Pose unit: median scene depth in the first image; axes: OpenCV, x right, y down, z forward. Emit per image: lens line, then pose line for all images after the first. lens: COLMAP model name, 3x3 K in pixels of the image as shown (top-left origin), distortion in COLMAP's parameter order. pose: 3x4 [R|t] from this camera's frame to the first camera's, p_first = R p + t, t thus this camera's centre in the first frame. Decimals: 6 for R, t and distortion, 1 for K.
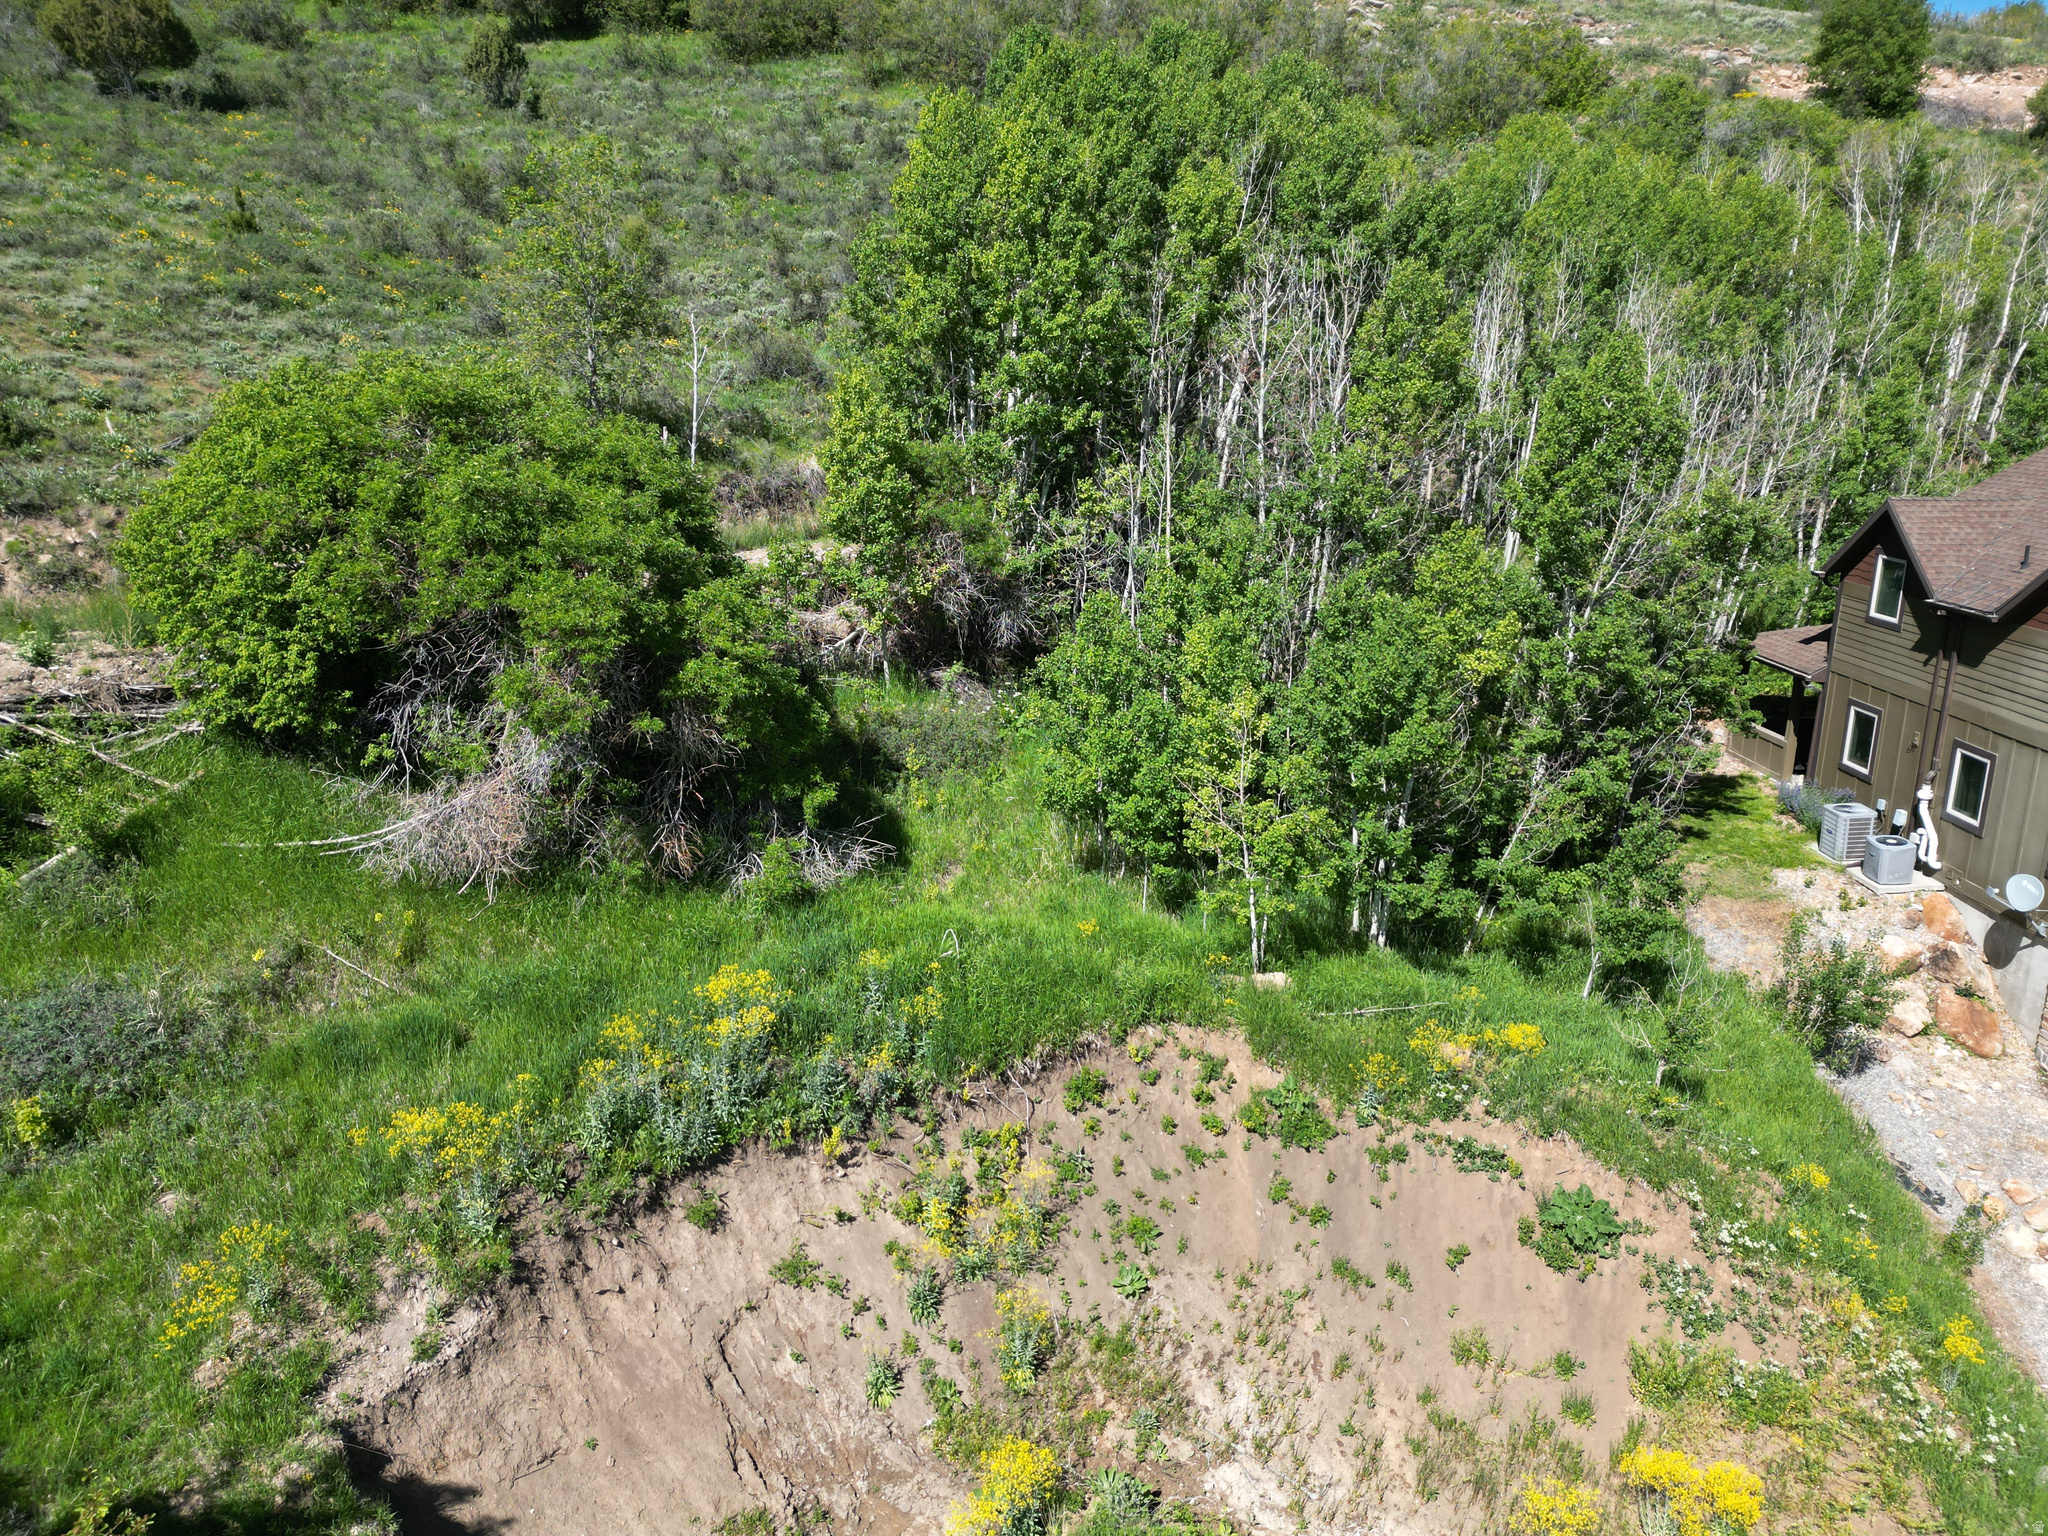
lens RADIAL K [[1436.0, 0, 1024.0], [0, 1436.0, 768.0], [0, 0, 1]] dist [0.077711, -0.068108]
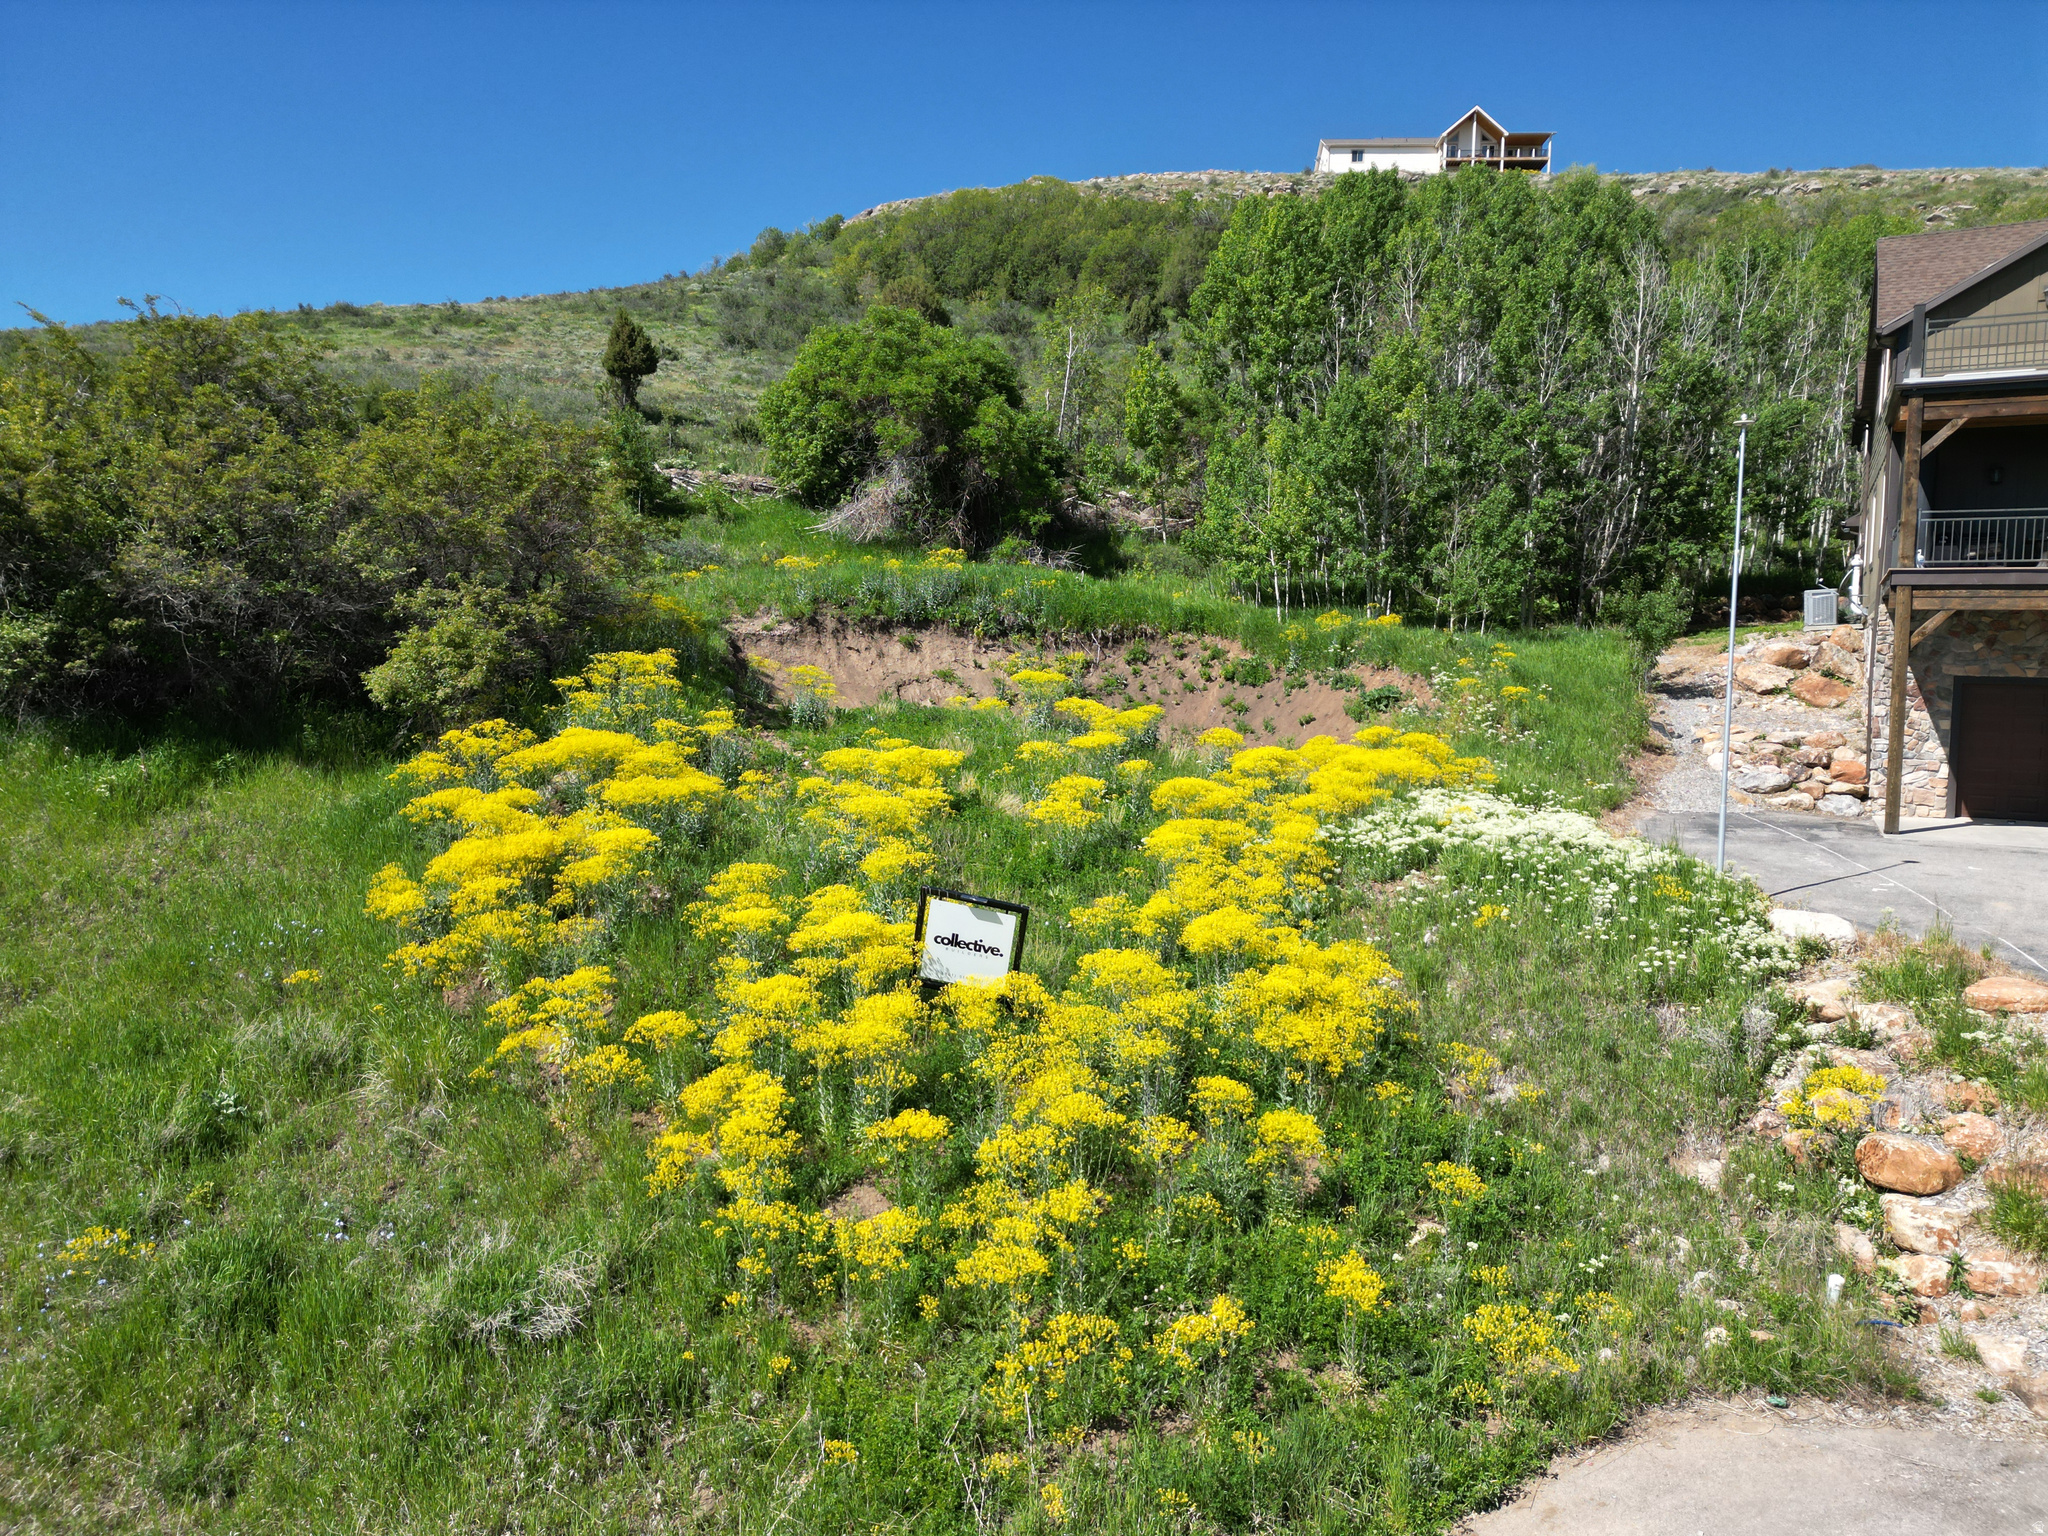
lens RADIAL K [[1423.8, 0, 1023.6], [0, 1423.8, 782.3], [0, 0, 1]] dist [0.076888, -0.080279]
pose [[0.883038, 0.053382, -0.466256, 0.637687], [-0.146330, 0.975298, -0.165472, 0.592057], [0.445905, 0.214345, 0.869037, -0.462003]]
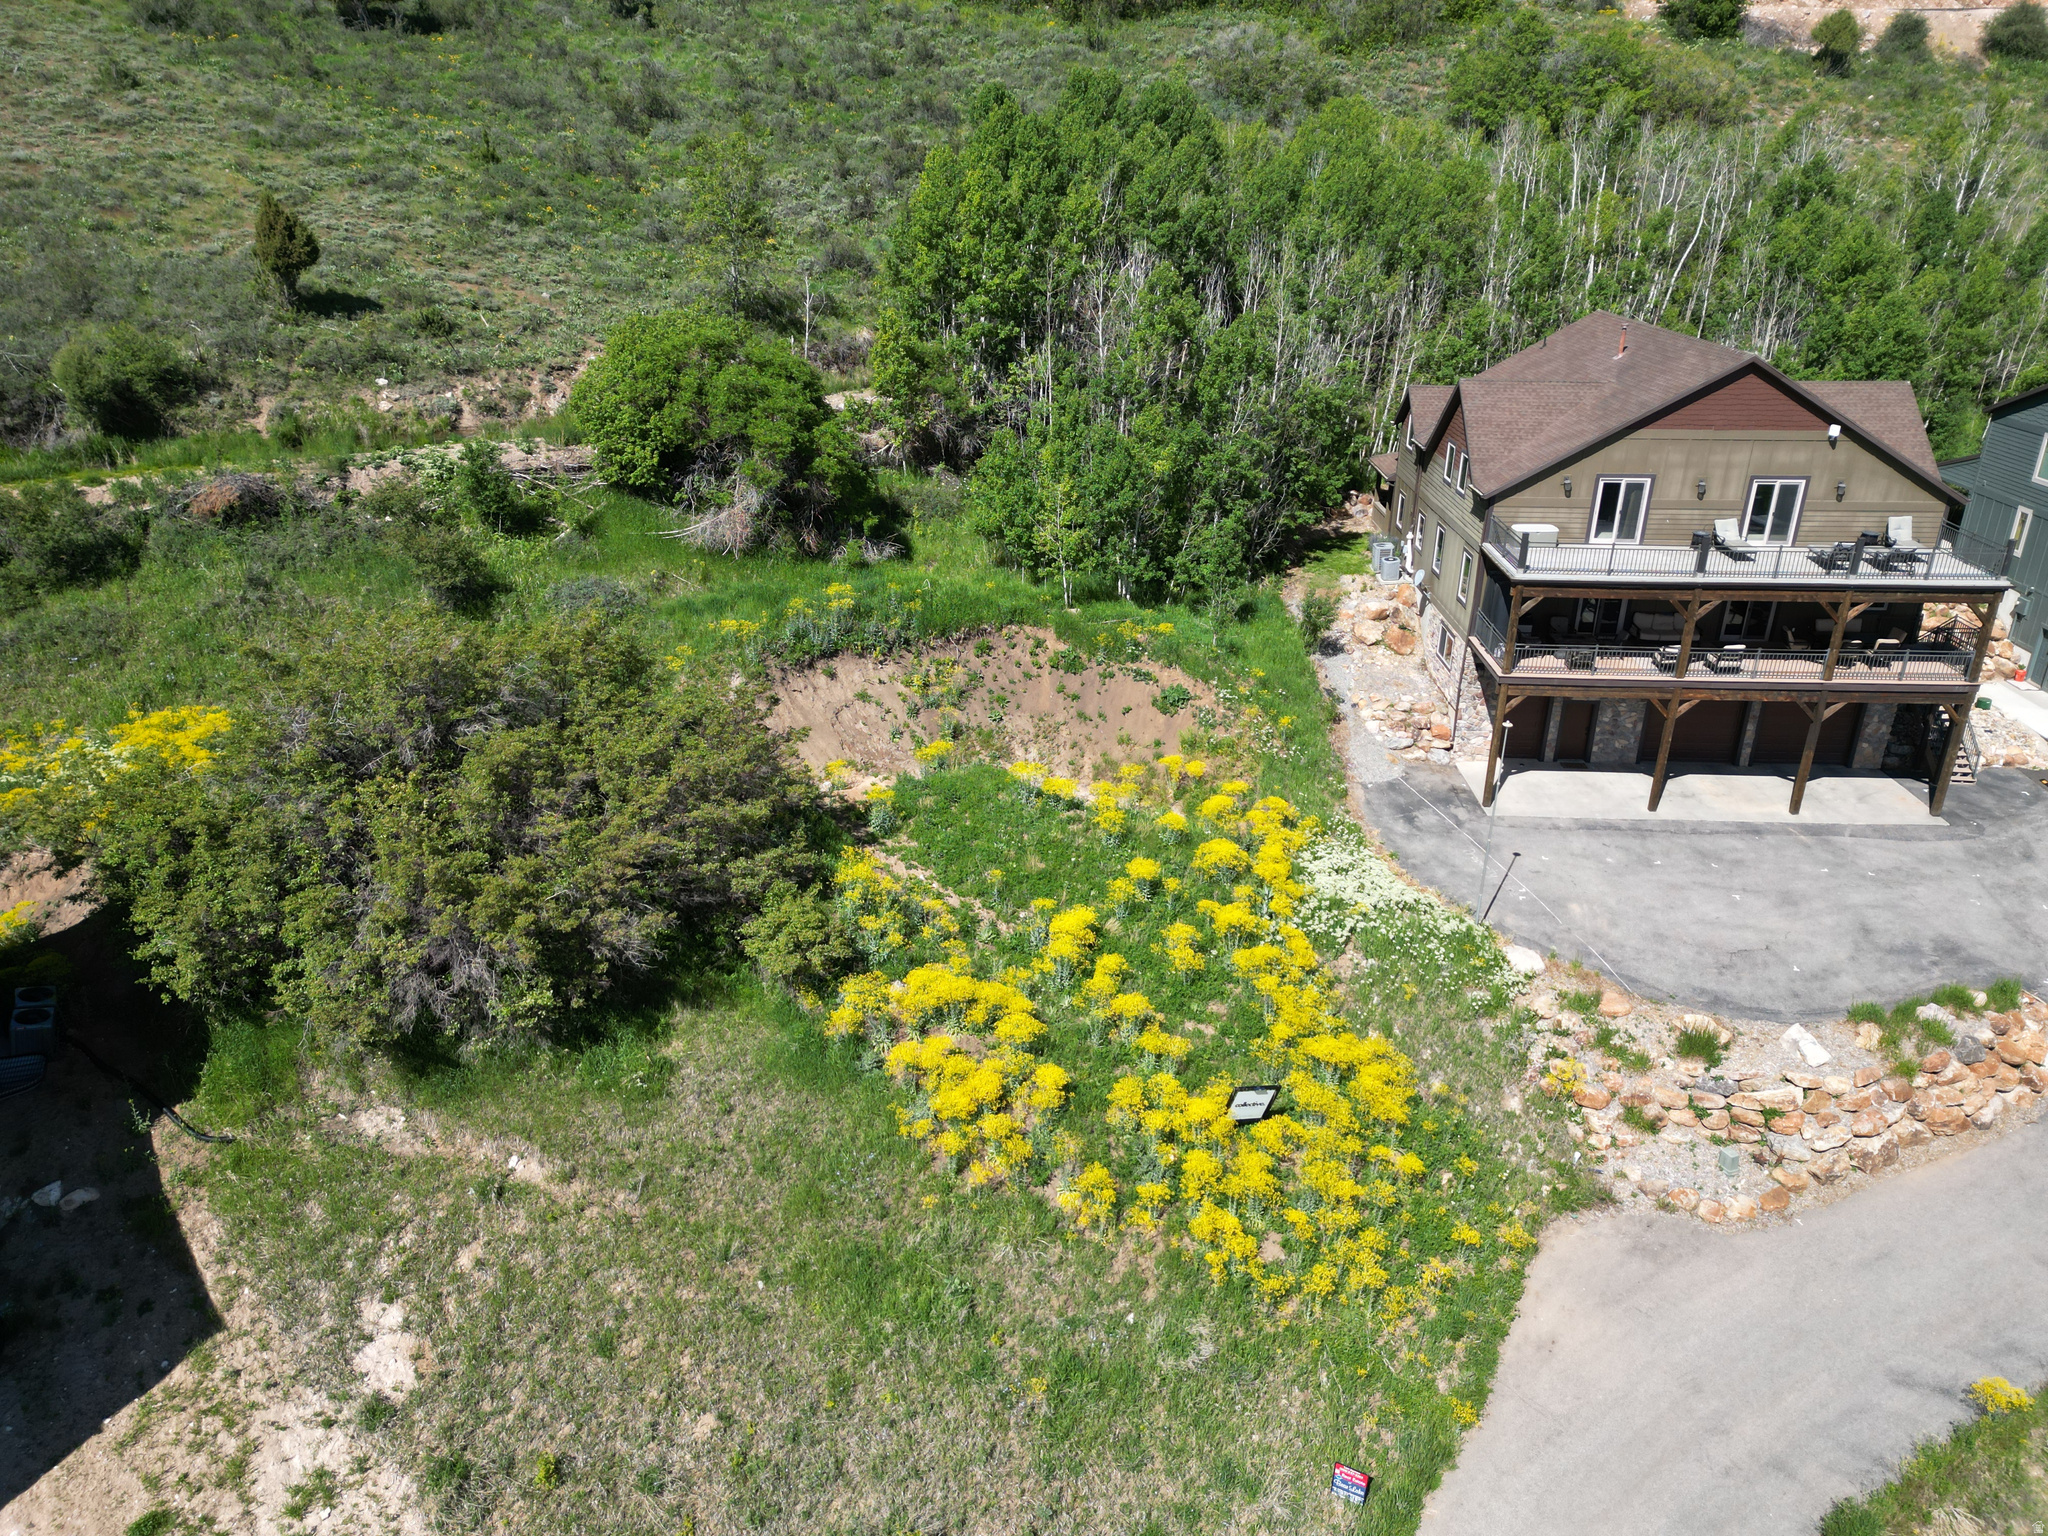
lens RADIAL K [[1423.8, 0, 1023.6], [0, 1423.8, 782.3], [0, 0, 1]] dist [0.076888, -0.080279]
pose [[0.999335, 0.025092, -0.026464, 0.153810], [-0.021120, 0.989795, 0.140925, 0.095923], [0.029730, -0.140272, 0.989666, -1.168166]]
